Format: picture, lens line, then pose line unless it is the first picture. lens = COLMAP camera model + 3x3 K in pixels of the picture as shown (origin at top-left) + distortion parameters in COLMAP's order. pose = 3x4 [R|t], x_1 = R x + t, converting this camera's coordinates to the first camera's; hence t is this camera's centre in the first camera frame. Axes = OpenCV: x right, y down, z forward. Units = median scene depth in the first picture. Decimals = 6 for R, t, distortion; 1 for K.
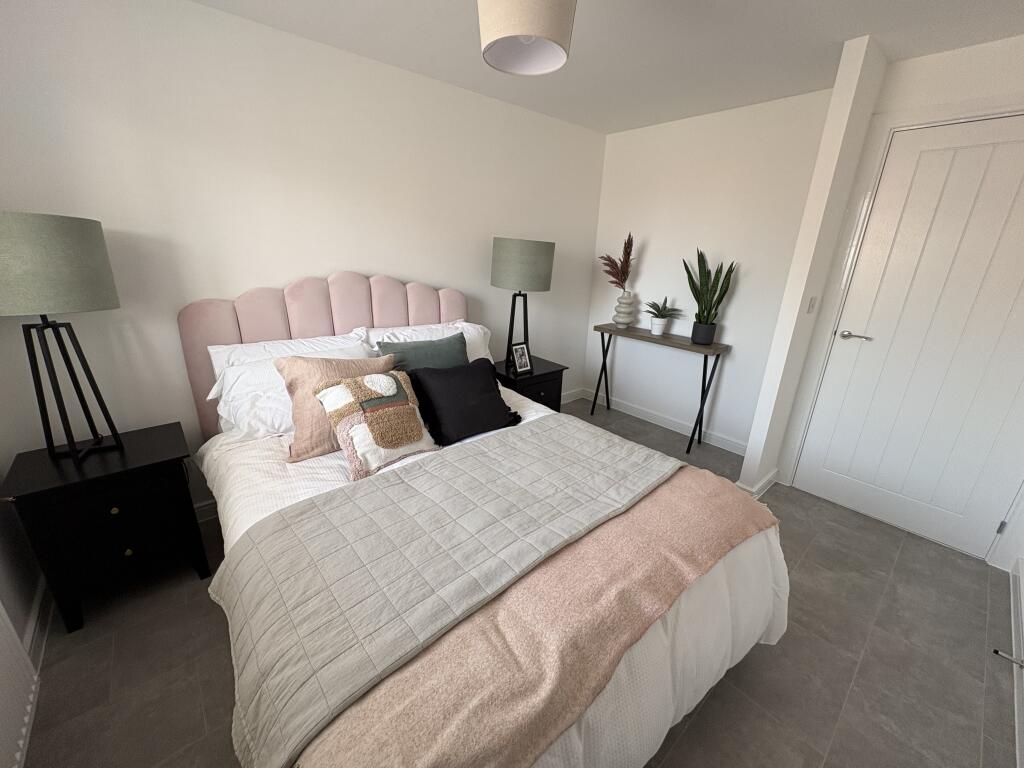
lens RADIAL K [[408.5, 0, 512.0], [0, 408.5, 384.0], [0, 0, 1]] dist [0.001680, 0.000386]
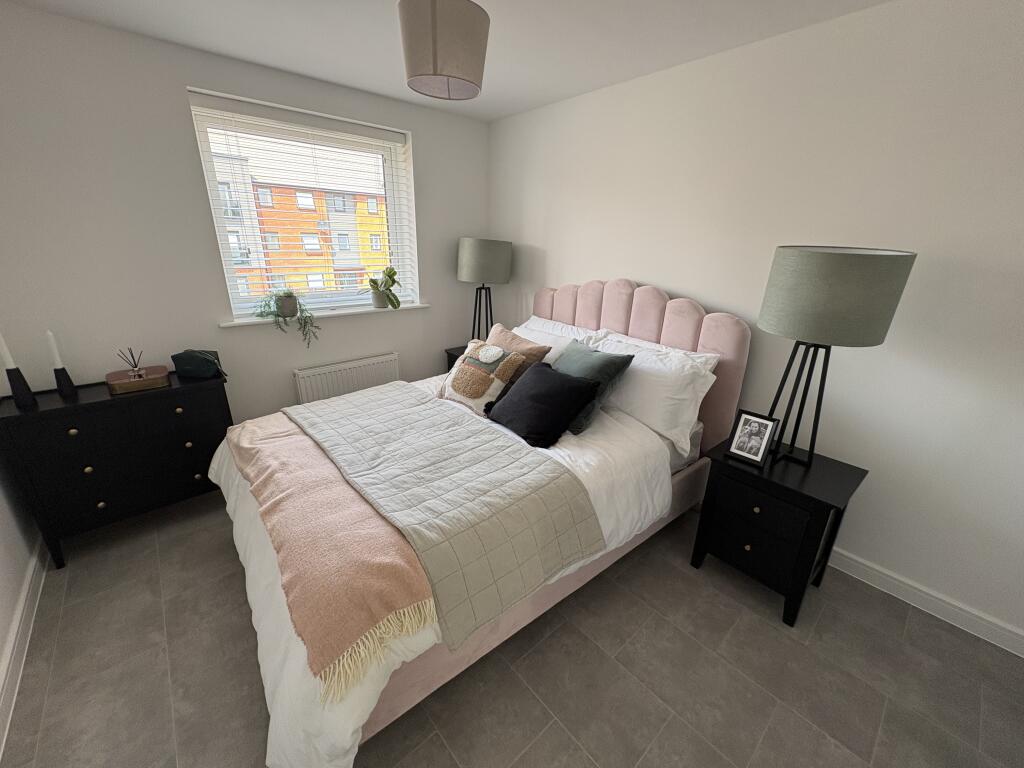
lens RADIAL K [[408.5, 0, 512.0], [0, 408.5, 384.0], [0, 0, 1]] dist [0.001680, 0.000386]
pose [[-0.012347, 0.250738, -0.967976, 0.973120], [-0.361198, 0.901567, 0.238143, -0.247940], [0.932407, 0.352571, 0.079435, 0.984784]]
